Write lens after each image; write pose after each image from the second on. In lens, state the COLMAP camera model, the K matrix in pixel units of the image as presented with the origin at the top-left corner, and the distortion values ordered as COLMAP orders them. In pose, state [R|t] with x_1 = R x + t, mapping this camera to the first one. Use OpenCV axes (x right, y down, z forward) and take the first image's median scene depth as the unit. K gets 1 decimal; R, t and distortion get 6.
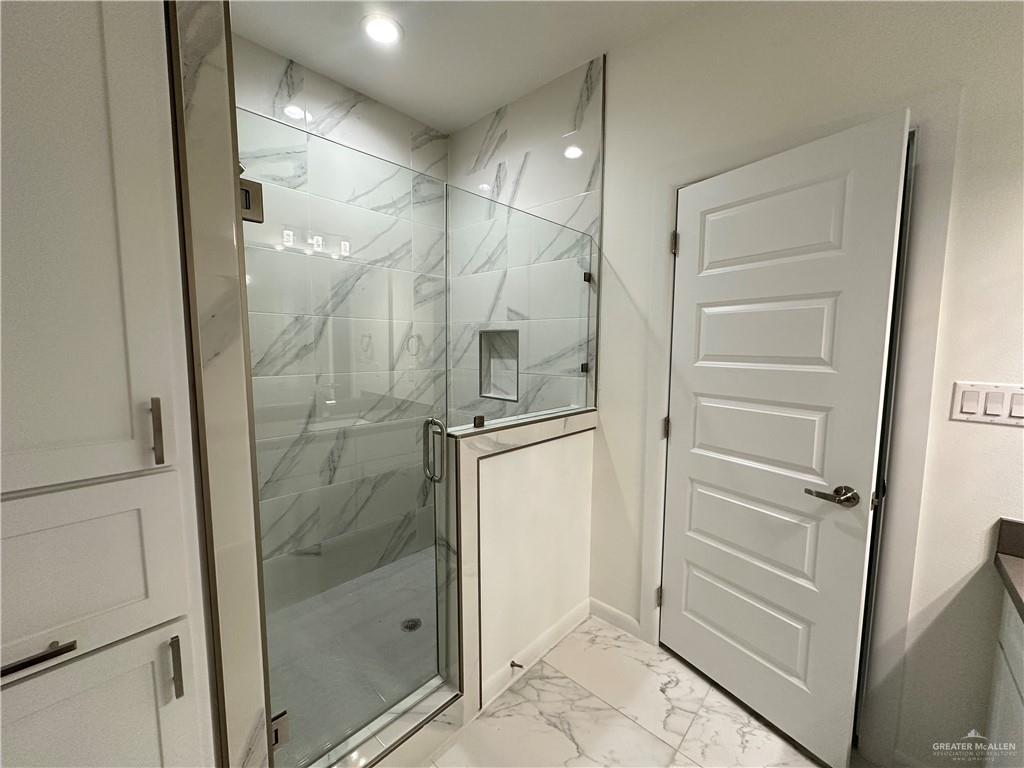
lens RADIAL K [[409.1, 0, 509.6], [0, 409.1, 383.6], [0, 0, 1]] dist [-0.007621, 0.001553]
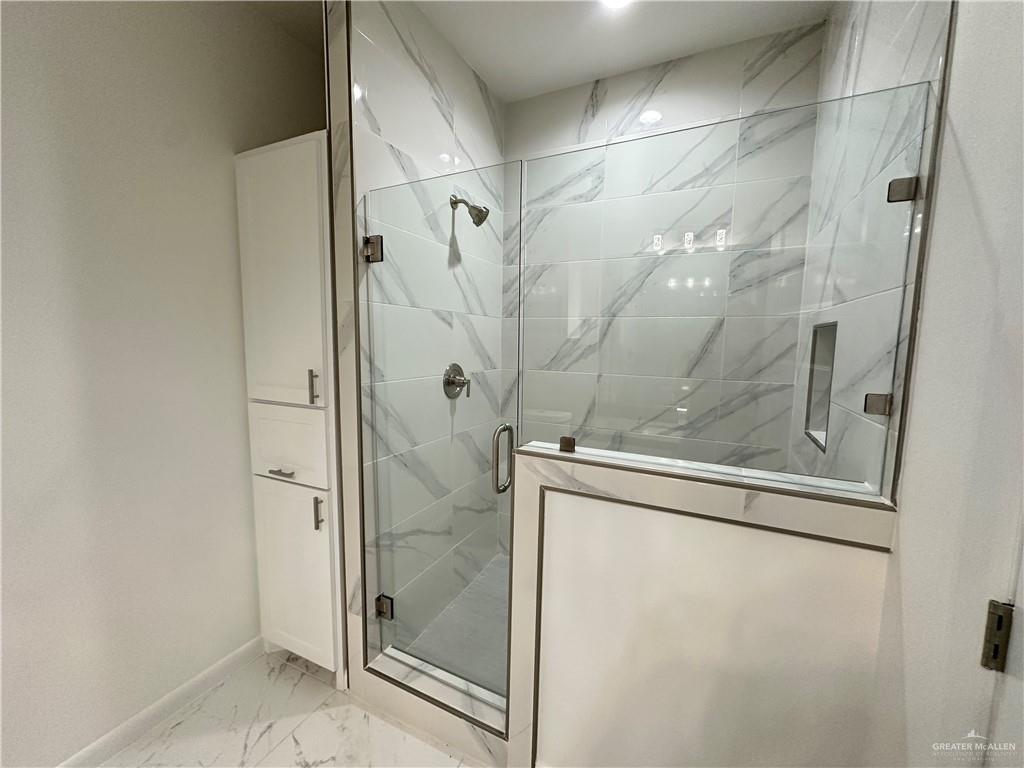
lens RADIAL K [[409.1, 0, 511.4], [0, 409.1, 383.6], [0, 0, 1]] dist [-0.007621, 0.001553]
pose [[0.293137, 0.098764, -0.950955, 0.481539], [-0.102558, 0.992159, 0.071429, -0.051908], [0.950554, 0.076589, 0.300968, 0.503656]]
